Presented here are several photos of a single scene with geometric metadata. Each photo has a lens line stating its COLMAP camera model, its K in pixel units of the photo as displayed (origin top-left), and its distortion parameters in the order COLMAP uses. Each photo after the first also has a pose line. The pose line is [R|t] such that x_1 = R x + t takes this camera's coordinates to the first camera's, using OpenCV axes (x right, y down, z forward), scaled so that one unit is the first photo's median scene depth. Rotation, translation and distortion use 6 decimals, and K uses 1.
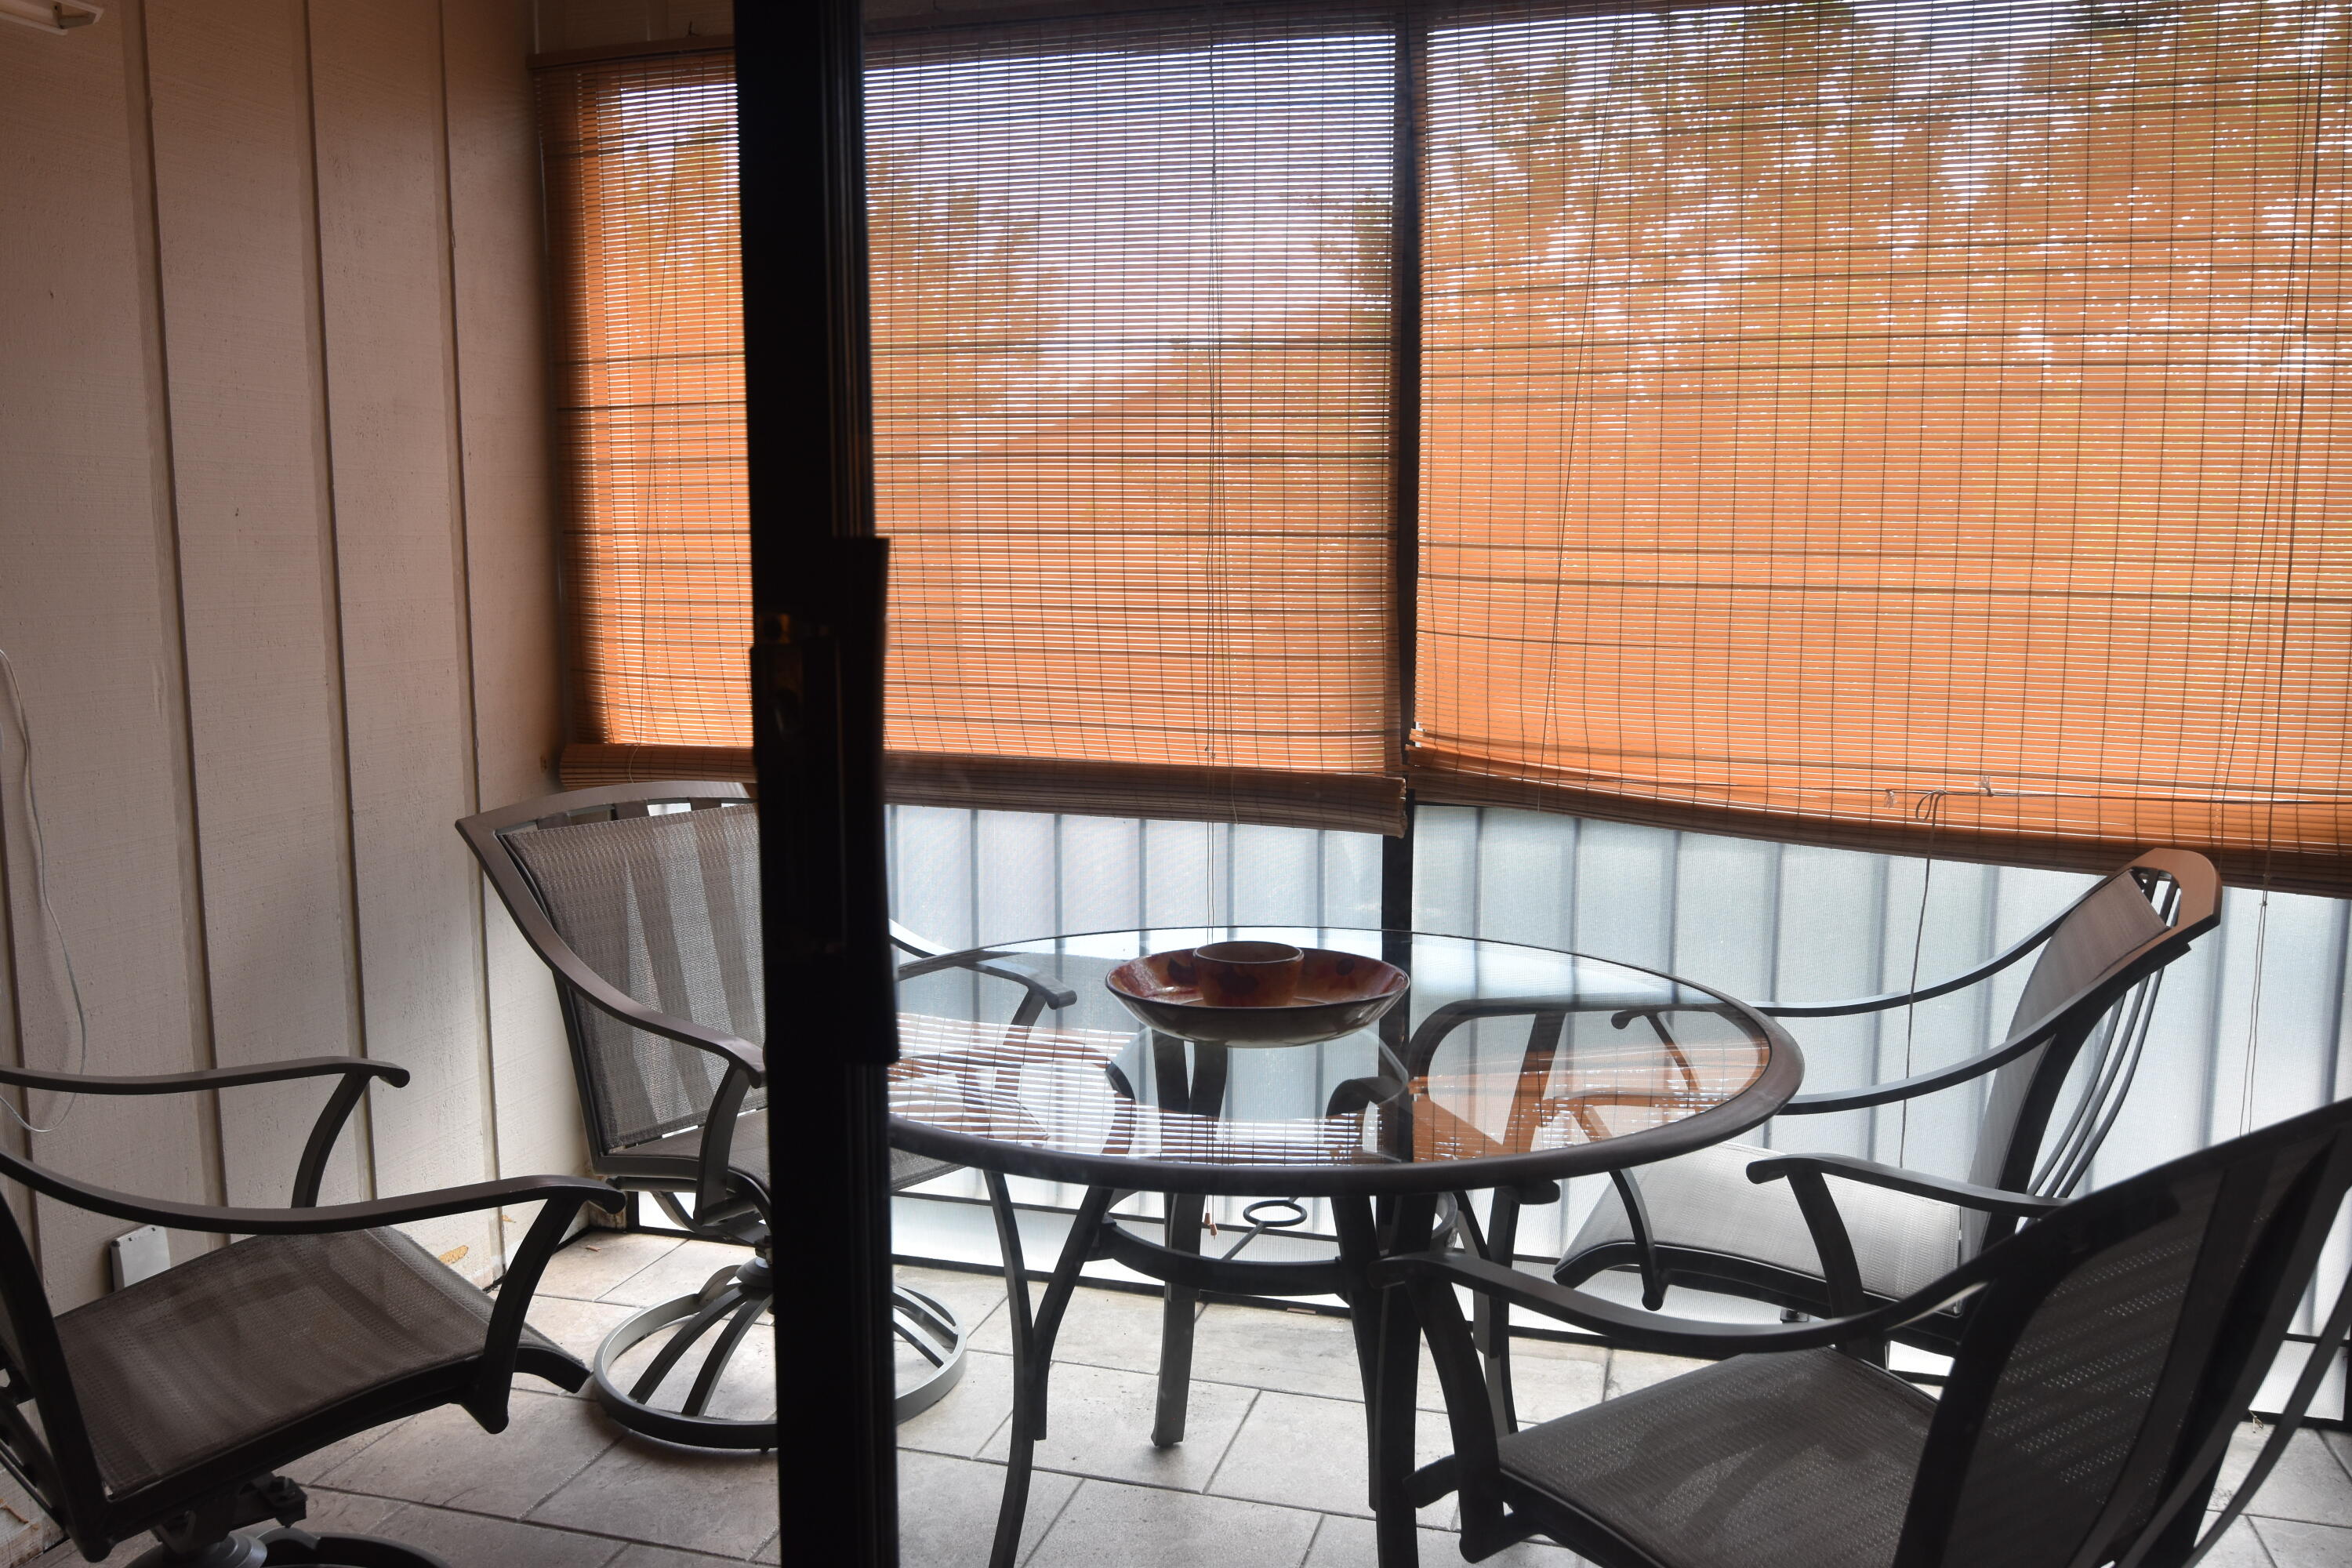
lens RADIAL K [[1886.6, 0, 1229.8], [0, 1886.6, 785.2], [0, 0, 1]] dist [0.004409, 0.000880]
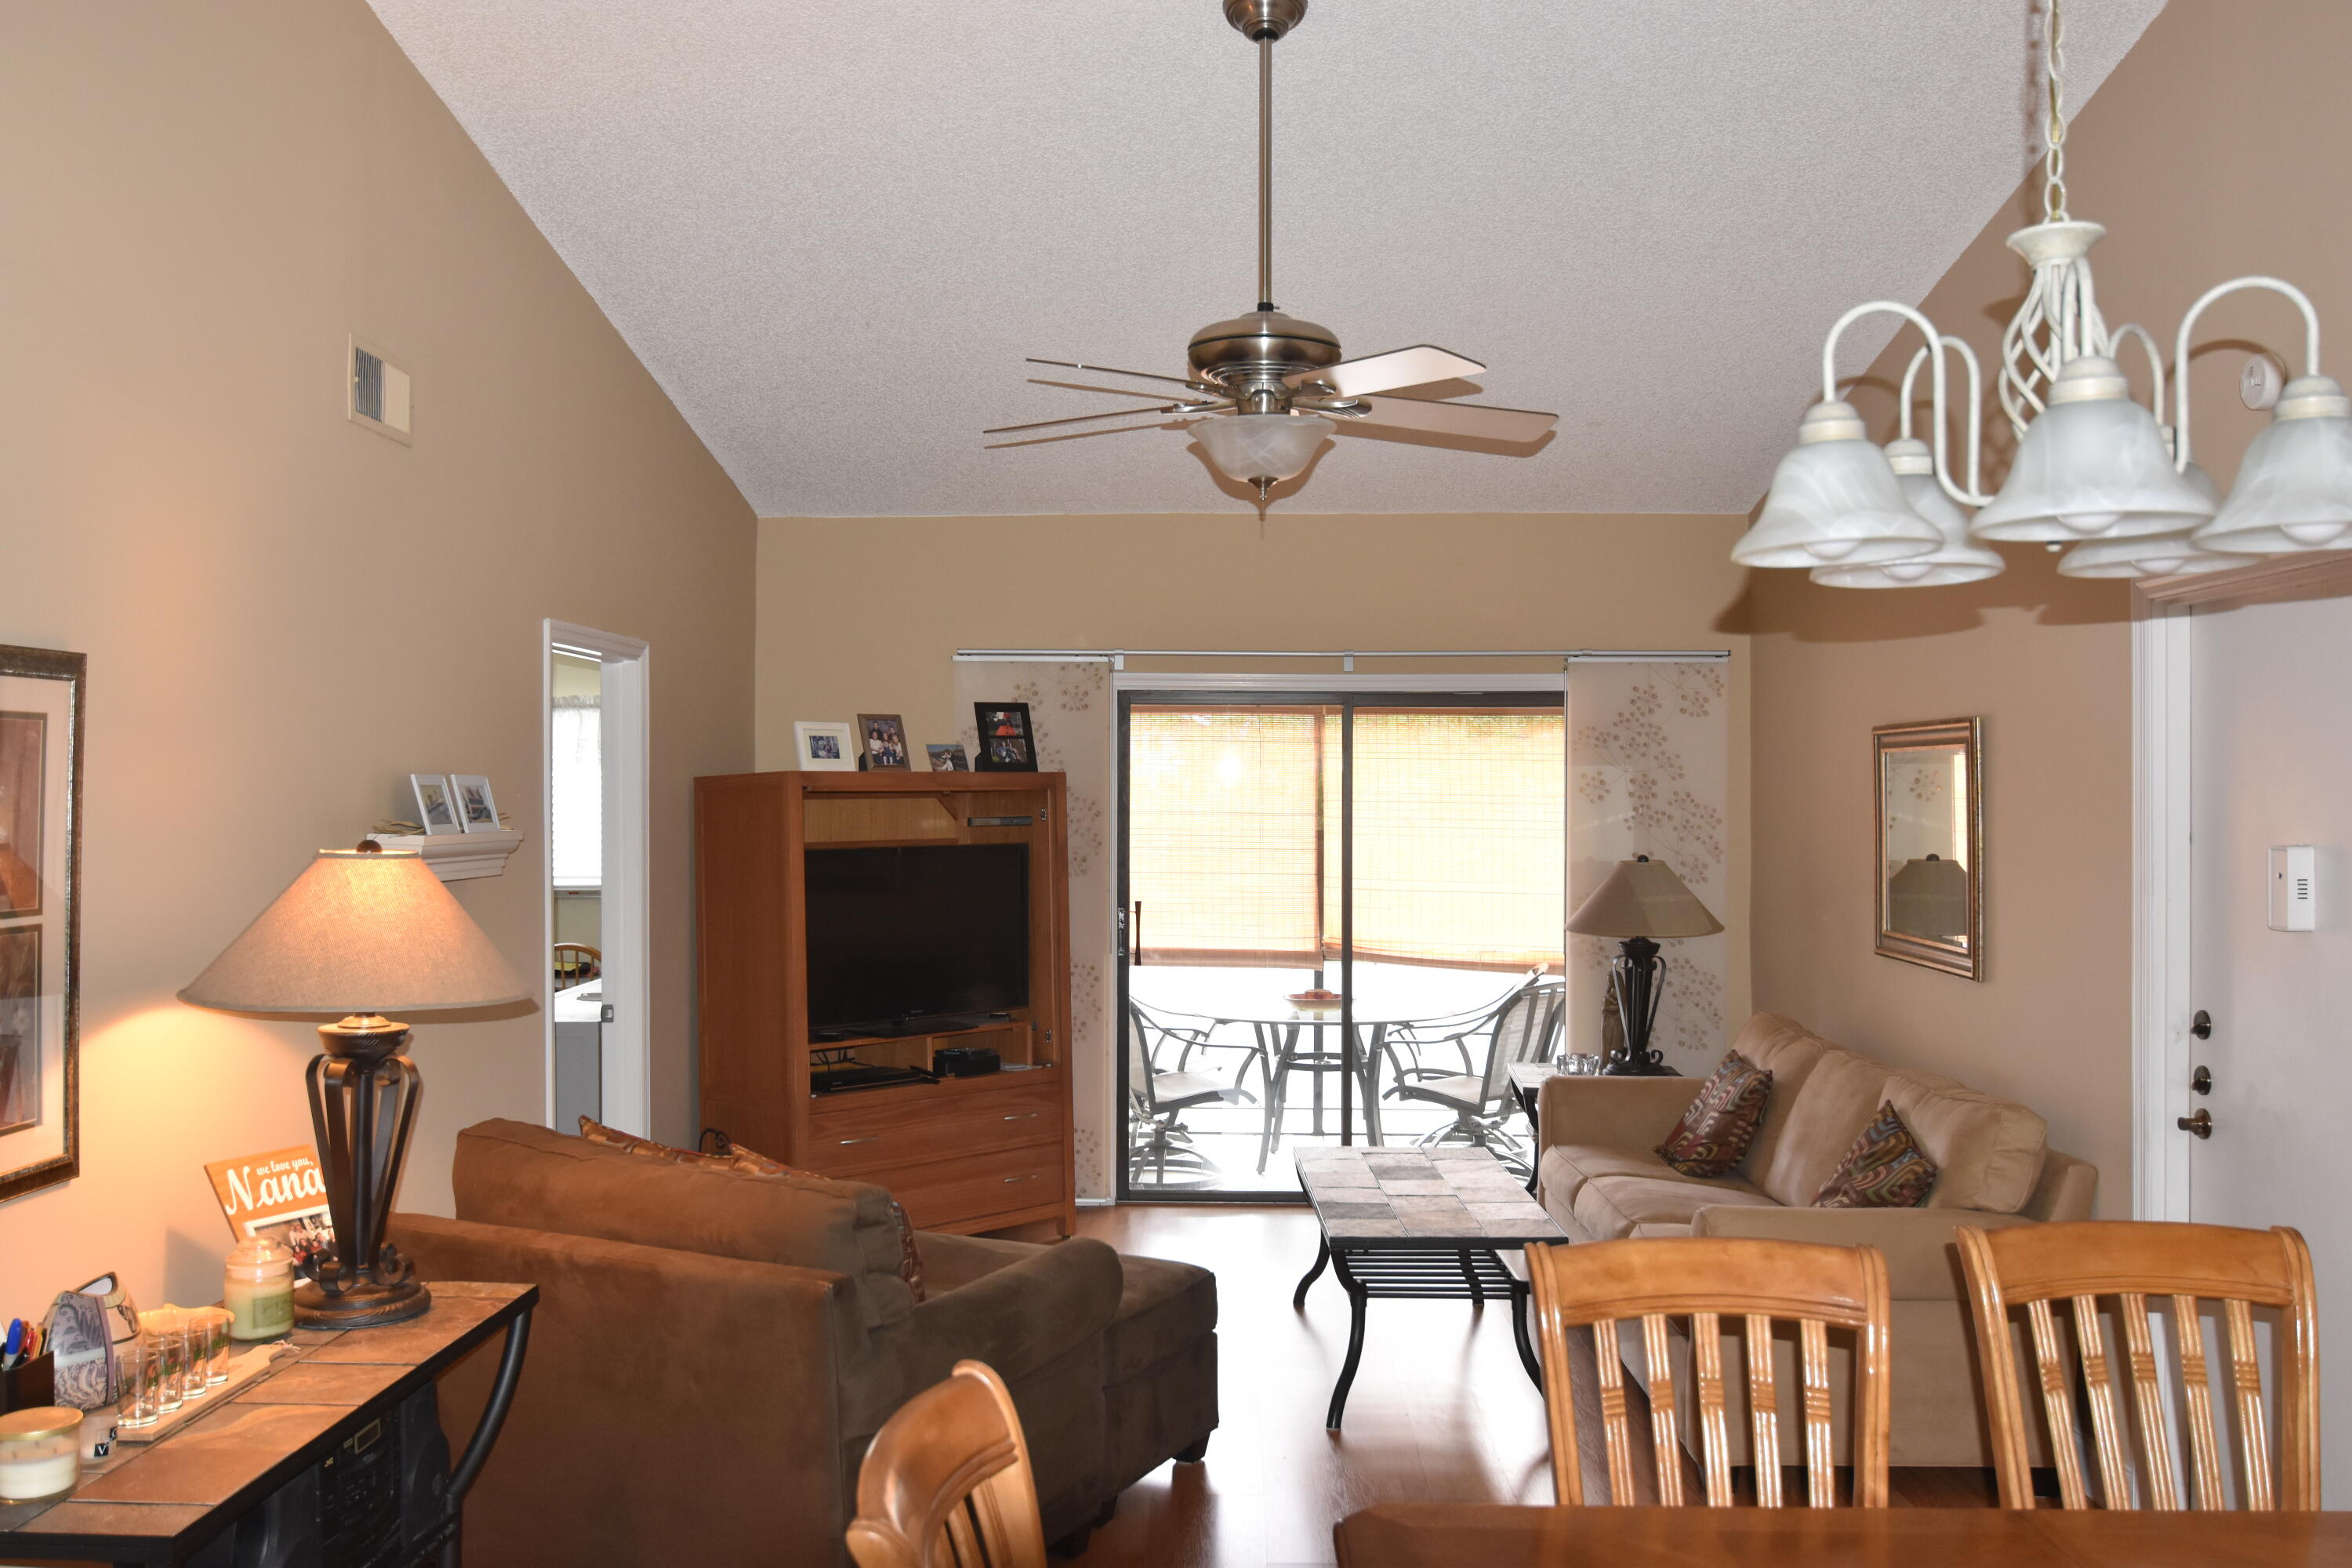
lens RADIAL K [[1957.5, 0, 1176.0], [0, 1957.5, 784.0], [0, 0, 1]] dist [0.001892, -0.014365]
pose [[0.974592, 0.001234, 0.223983, -0.916629], [0.027534, 0.991740, -0.125271, 0.126852], [-0.222288, 0.128255, 0.966509, -2.240838]]
